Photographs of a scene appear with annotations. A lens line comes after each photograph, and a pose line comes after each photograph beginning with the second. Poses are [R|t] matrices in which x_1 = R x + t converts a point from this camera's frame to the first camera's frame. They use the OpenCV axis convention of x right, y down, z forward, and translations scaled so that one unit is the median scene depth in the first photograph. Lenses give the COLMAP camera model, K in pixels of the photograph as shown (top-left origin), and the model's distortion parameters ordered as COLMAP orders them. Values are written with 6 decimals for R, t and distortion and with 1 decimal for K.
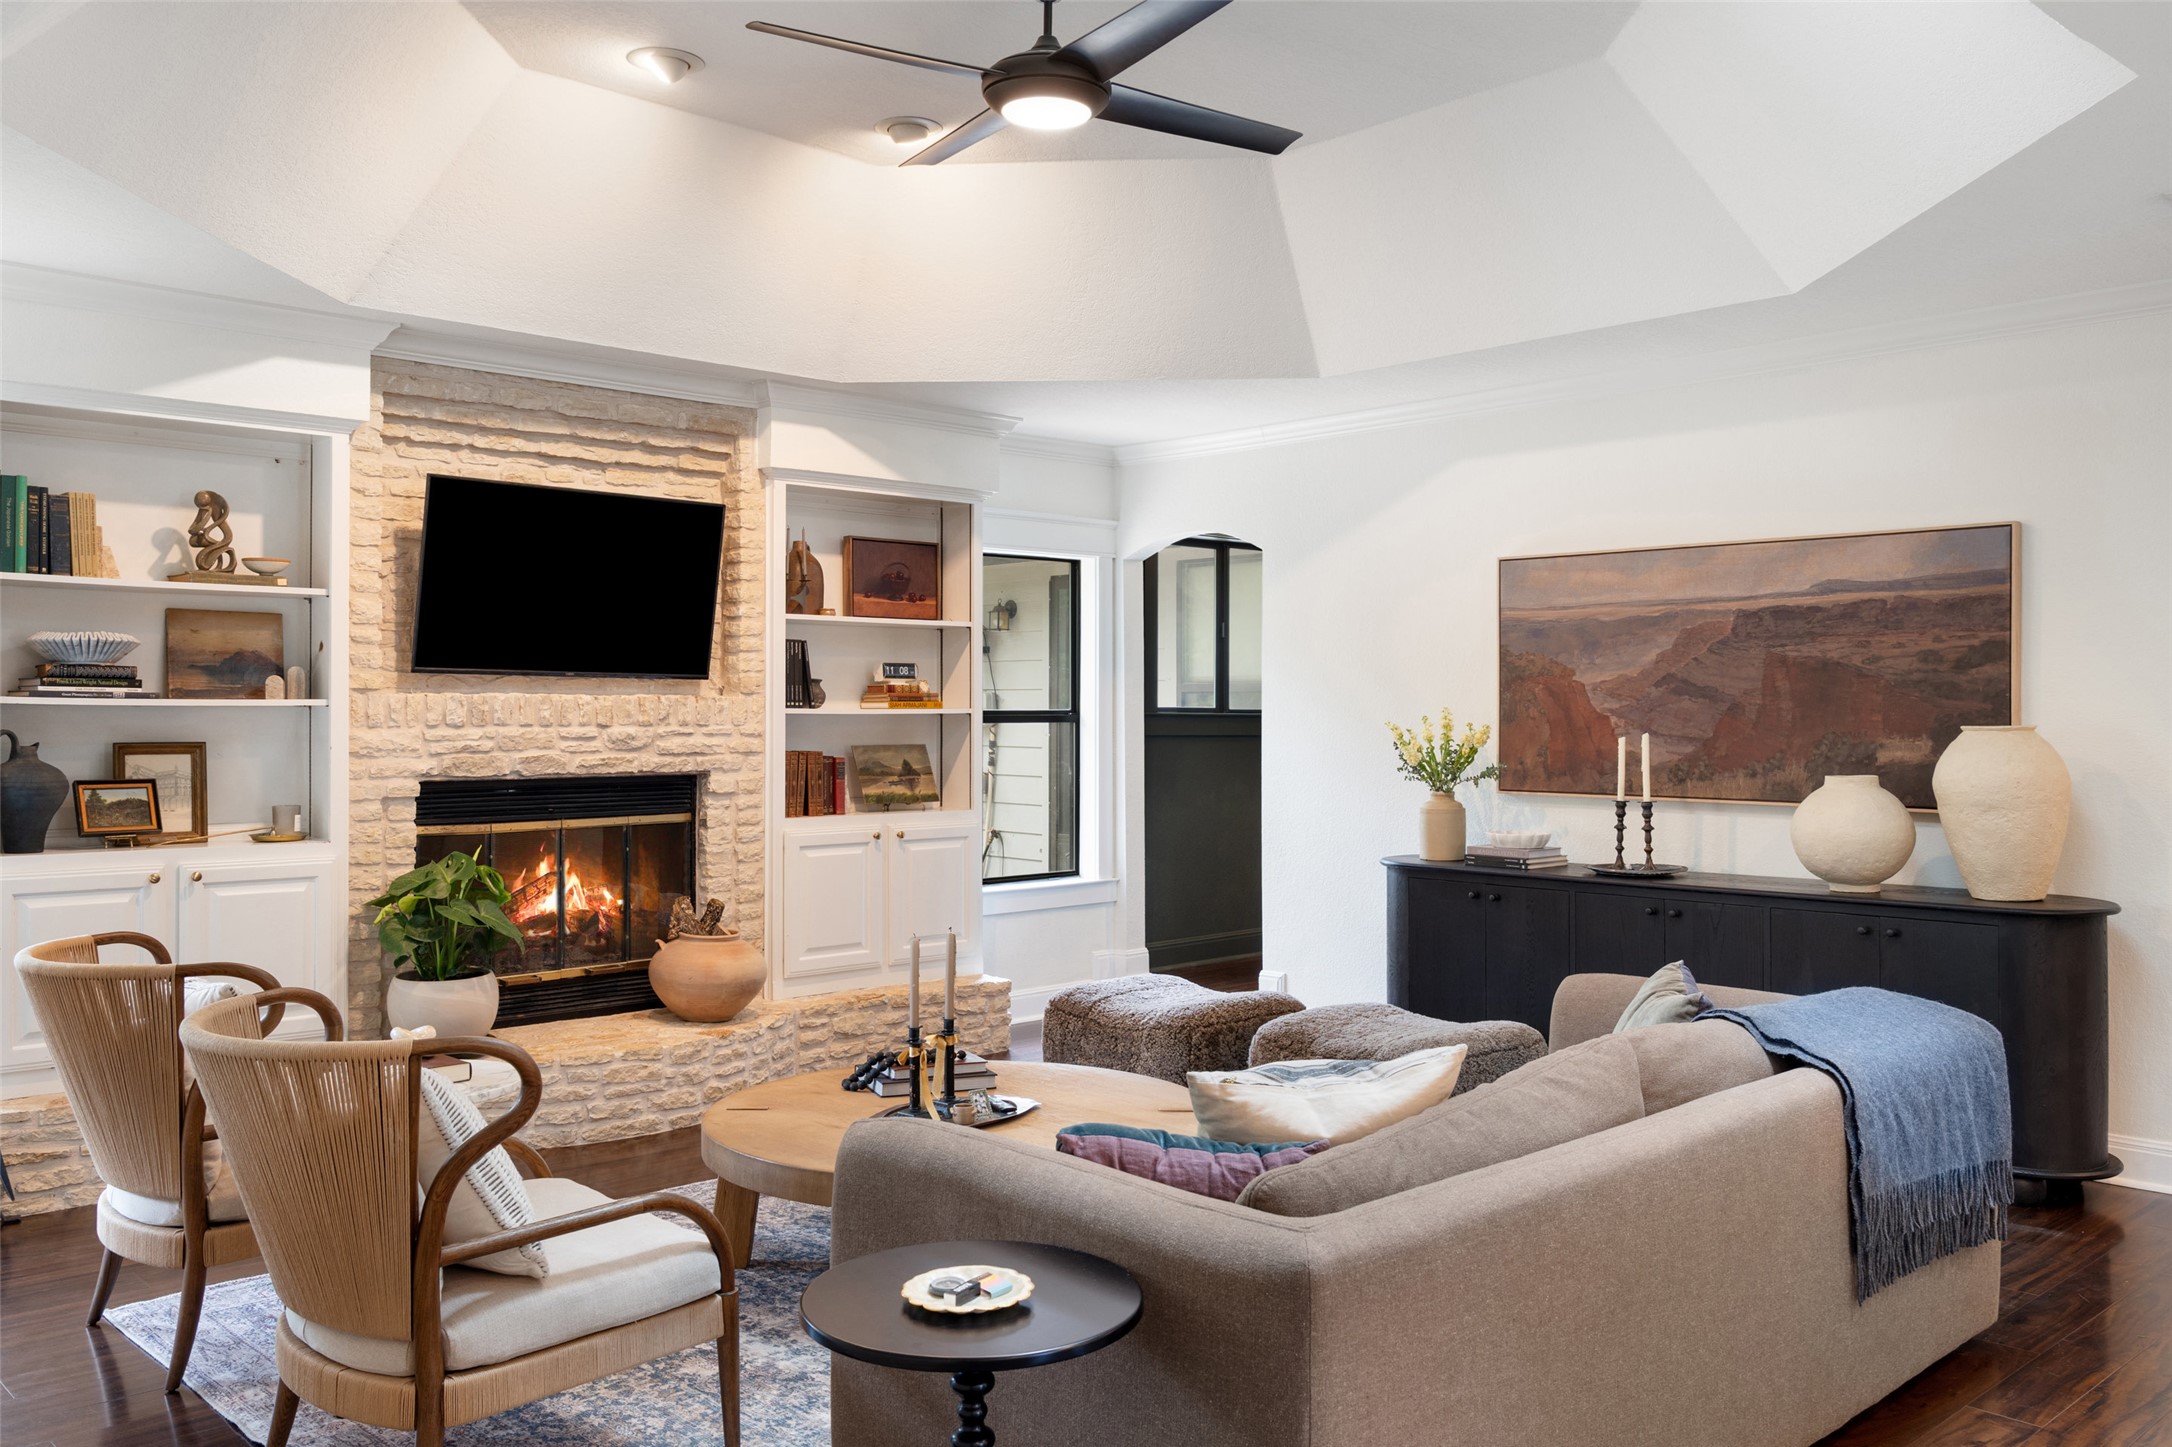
lens RADIAL K [[1780.2, 0, 1086.0], [0, 1780.2, 723.5], [0, 0, 1]] dist [0.011740, 0.003723]
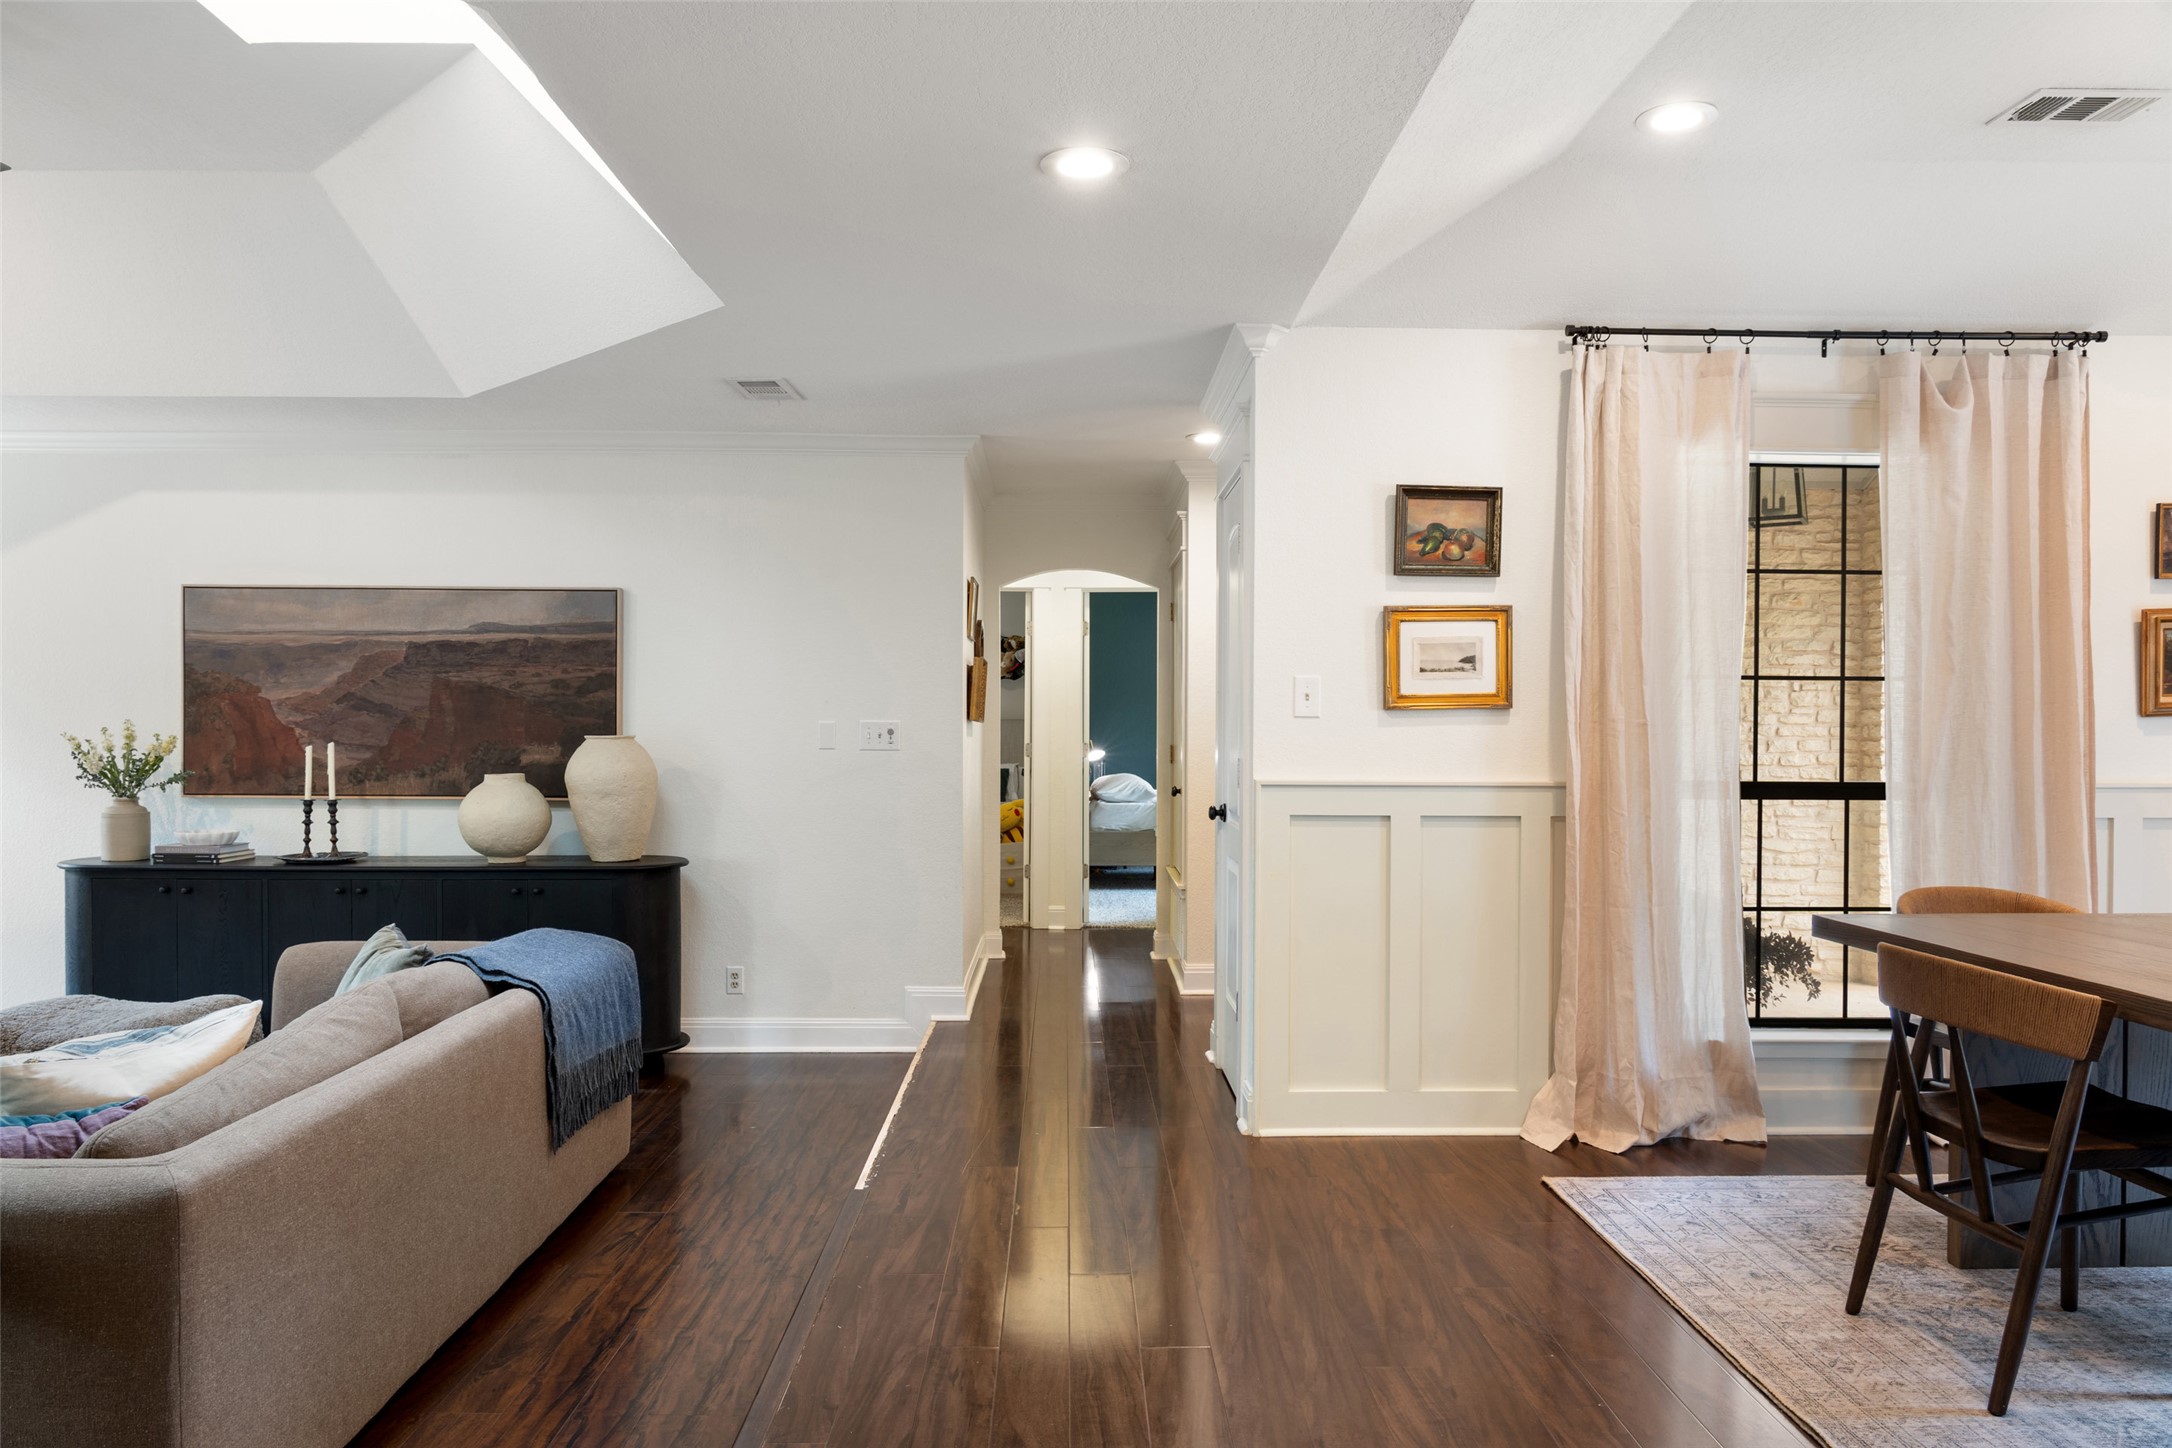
lens RADIAL K [[1518.3, 0, 1087.5], [0, 1518.3, 770.4], [0, 0, 1]] dist [-0.003397, 0.002348]
pose [[0.675082, -0.018381, 0.737514, -0.100328], [0.000961, 0.999711, 0.024036, 0.000421], [-0.737742, -0.015518, 0.674904, -0.062301]]
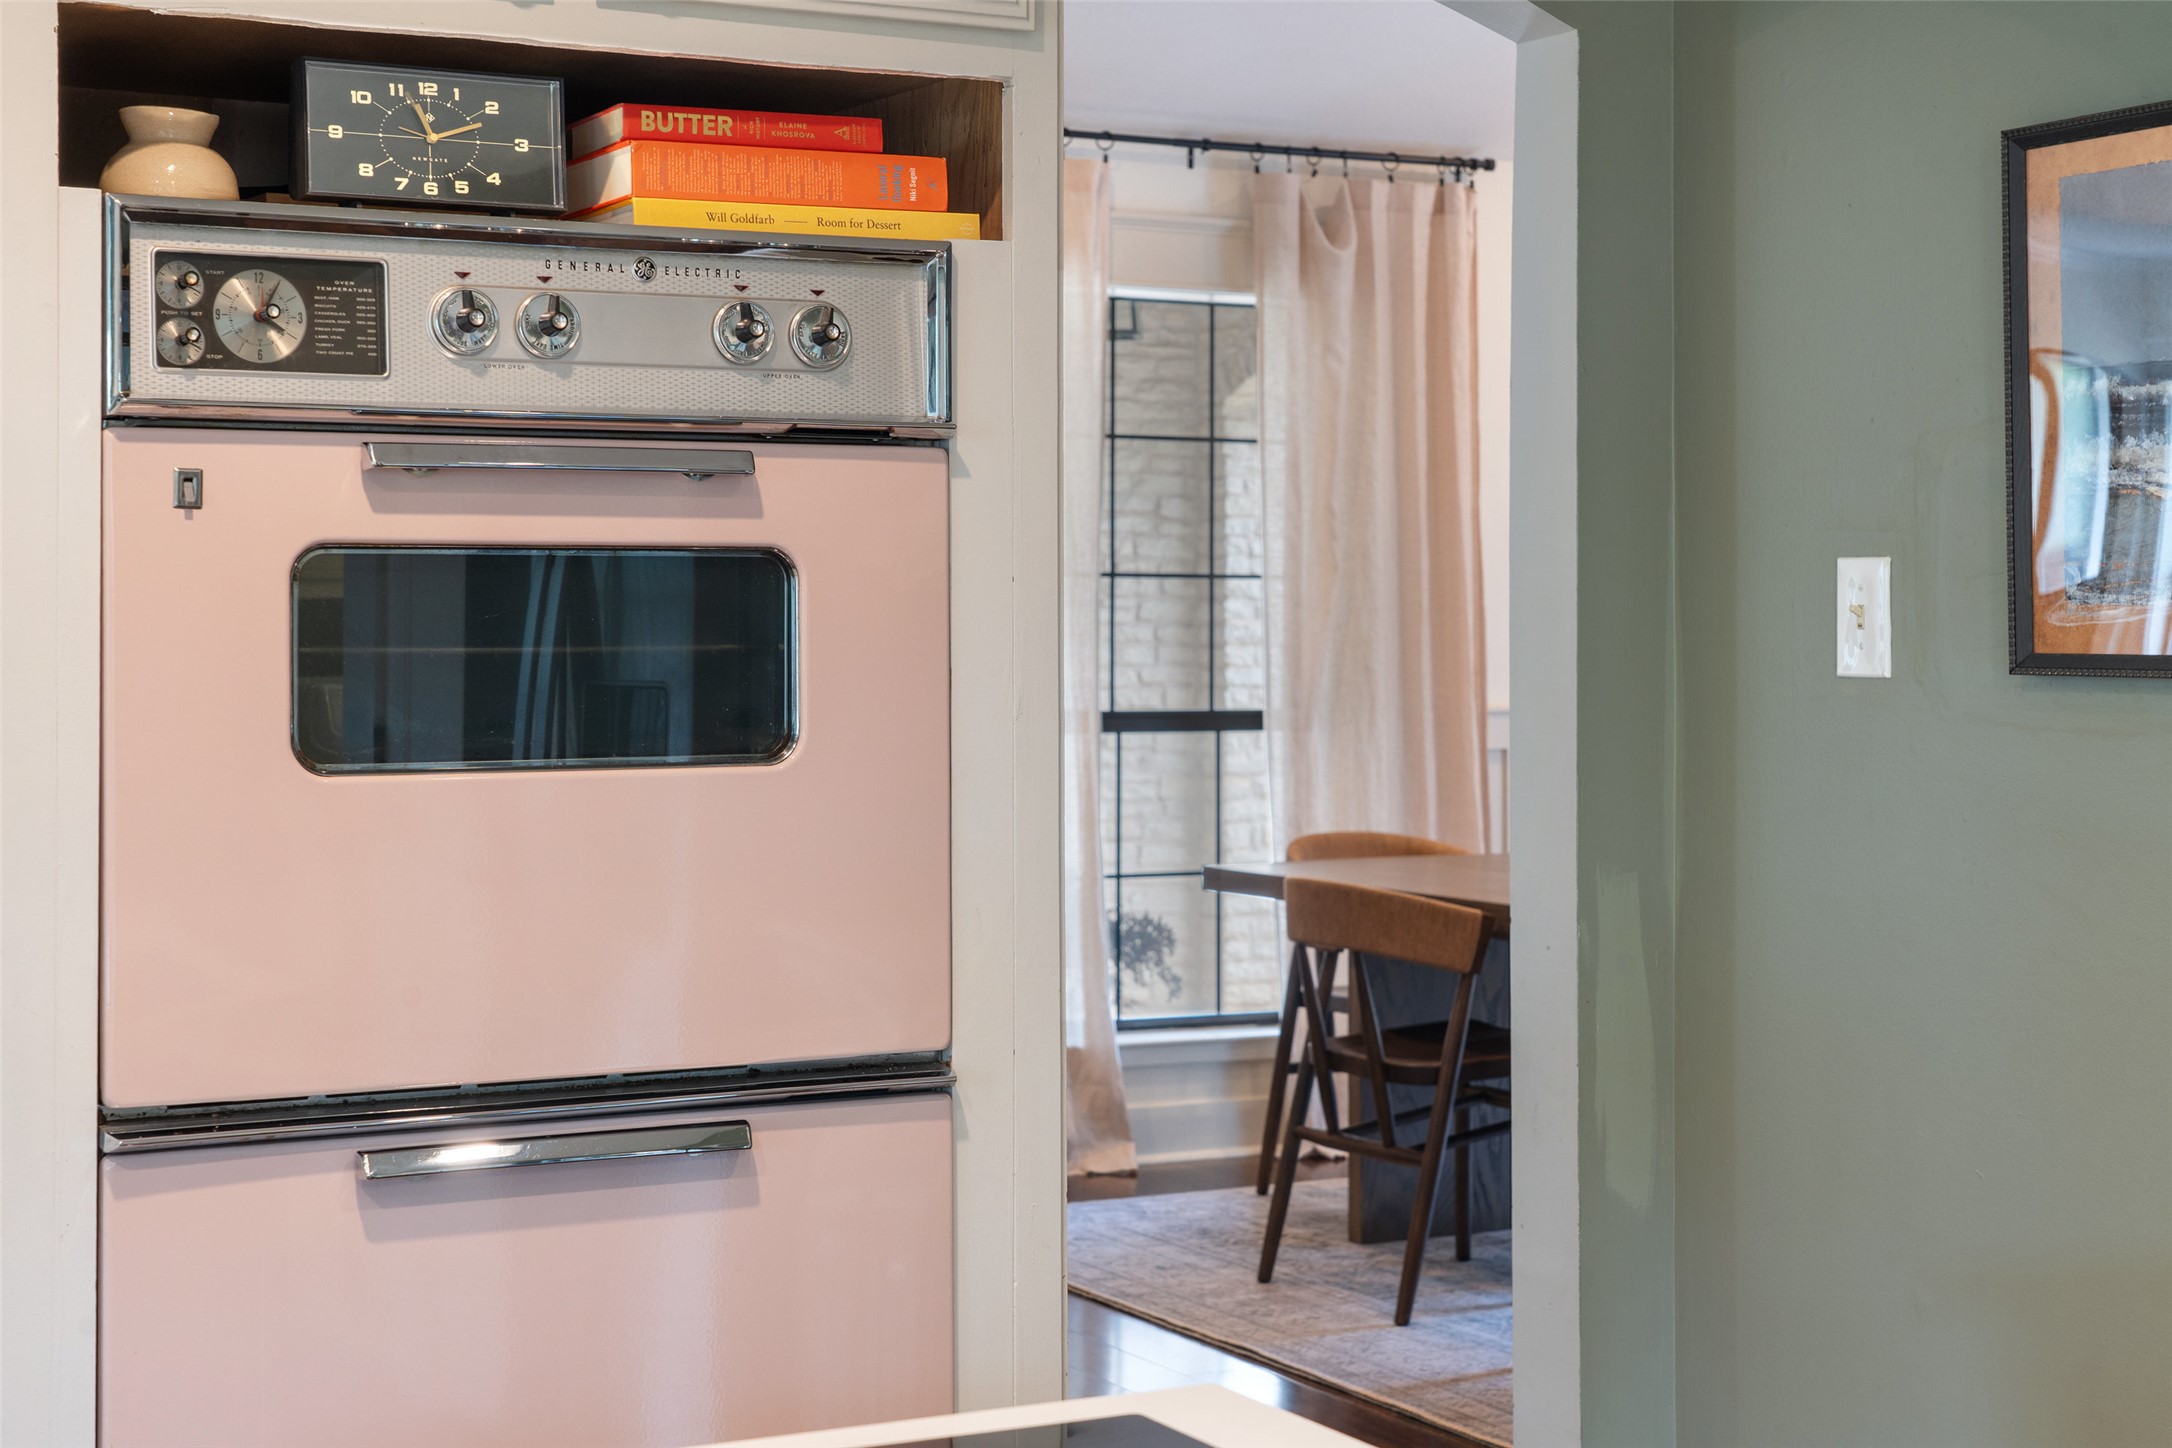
lens RADIAL K [[3480.3, 0, 1086.0], [0, 3480.3, 724.0], [0, 0, 1]] dist [0.235374, -0.001684]
pose [[0.275028, -0.030864, 0.960941, -0.468689], [0.001955, 0.999500, 0.031543, -0.008896], [-0.961434, -0.006796, 0.274951, -0.129757]]
